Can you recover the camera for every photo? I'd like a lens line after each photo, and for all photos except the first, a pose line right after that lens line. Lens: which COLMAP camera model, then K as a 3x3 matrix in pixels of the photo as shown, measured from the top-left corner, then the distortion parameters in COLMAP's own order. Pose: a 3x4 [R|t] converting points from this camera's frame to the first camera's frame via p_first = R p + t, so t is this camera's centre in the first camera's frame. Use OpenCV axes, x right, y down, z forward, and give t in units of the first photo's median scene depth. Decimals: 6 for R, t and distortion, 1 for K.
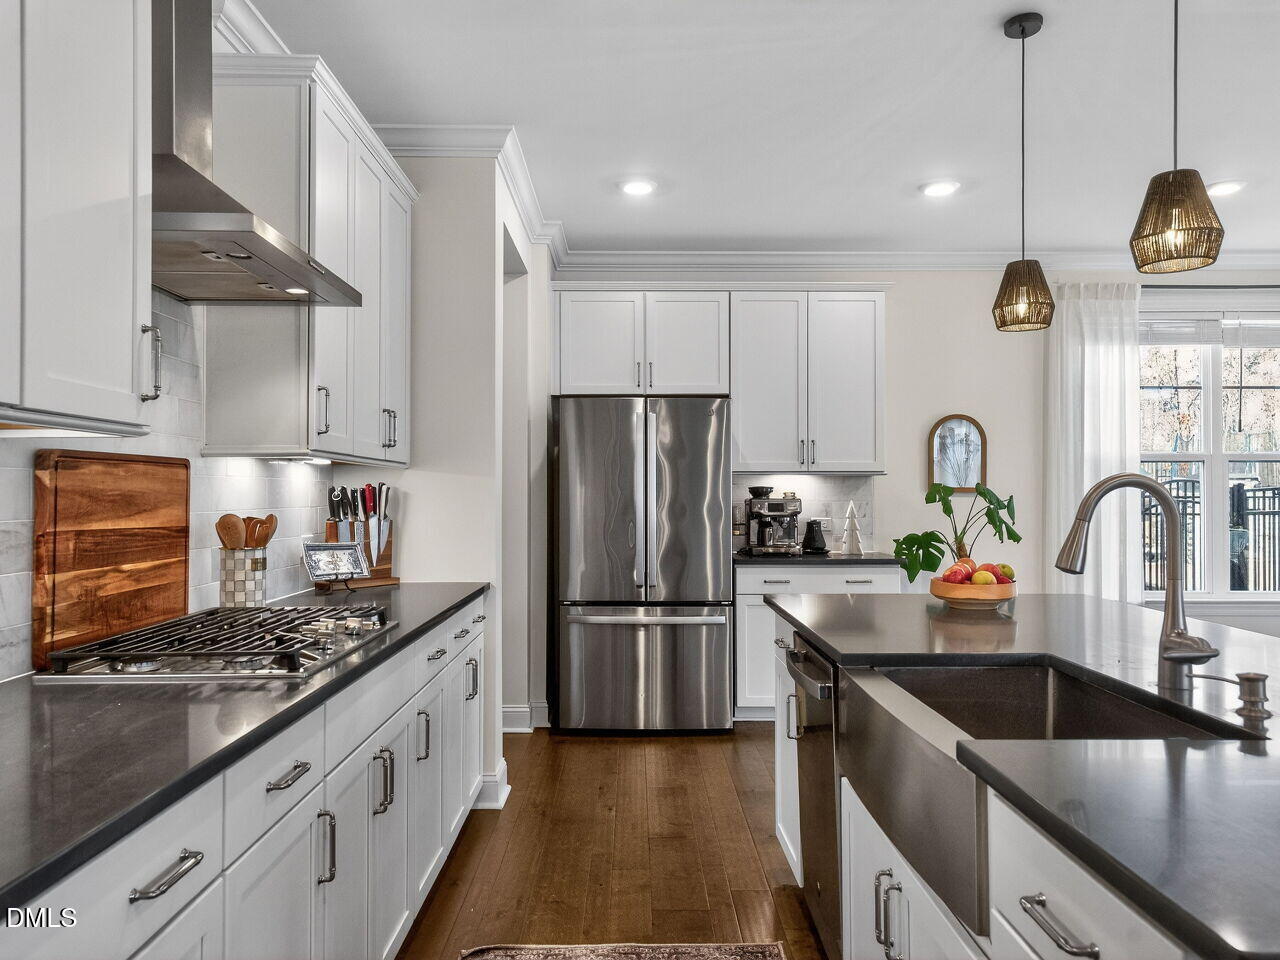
lens RADIAL K [[894.1, 0, 640.0], [0, 894.1, 480.0], [0, 0, 1]] dist [0.003167, 0.001039]
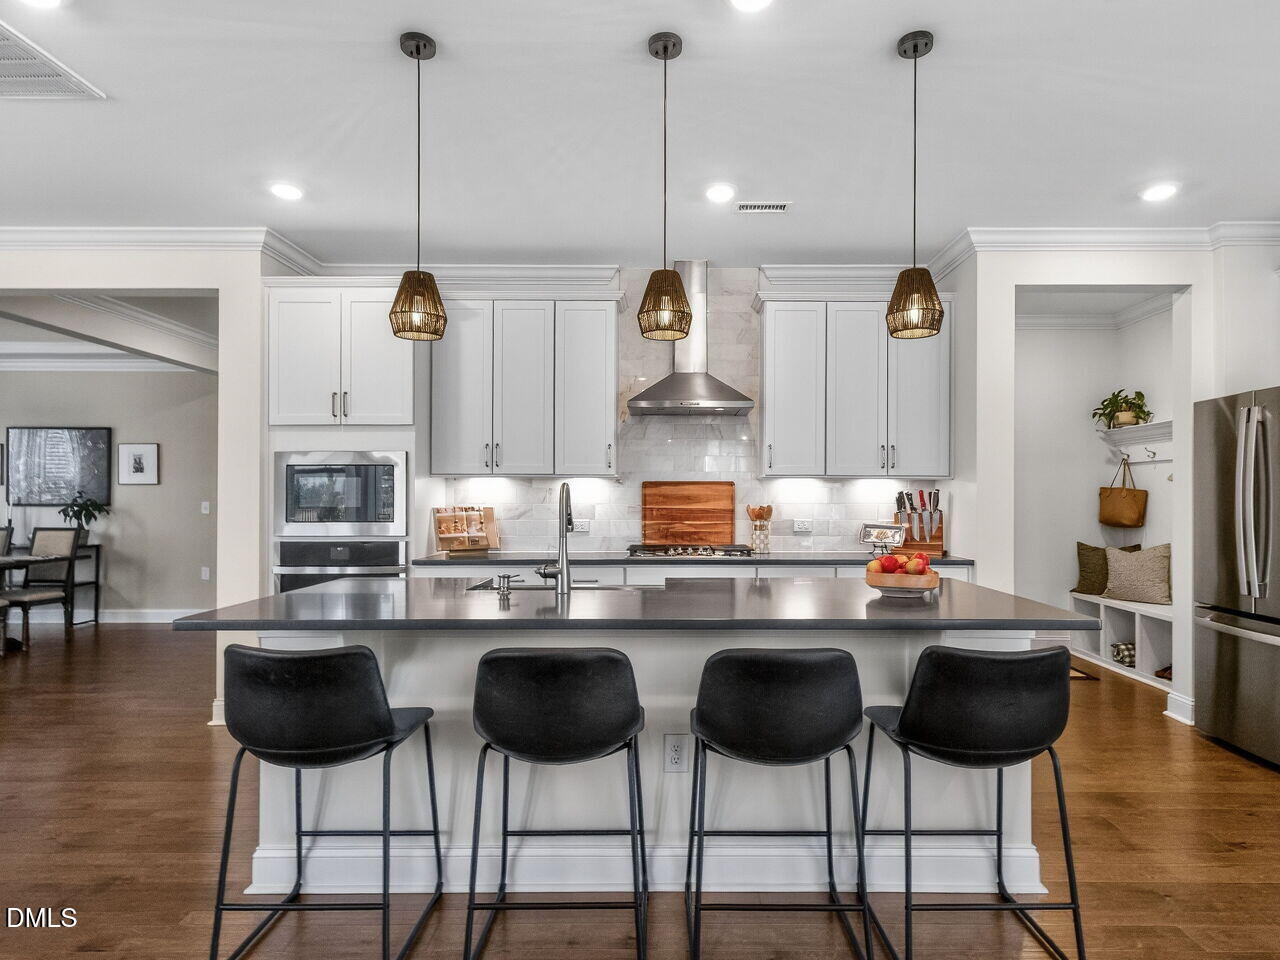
lens RADIAL K [[710.7, 0, 650.3], [0, 710.7, 485.9], [0, 0, 1]] dist [-0.001355, -0.000762]
pose [[-0.009374, -0.018057, -0.999793, 1.437147], [0.013378, 0.999745, -0.018182, 0.020444], [0.999867, -0.013546, -0.009130, 0.798048]]
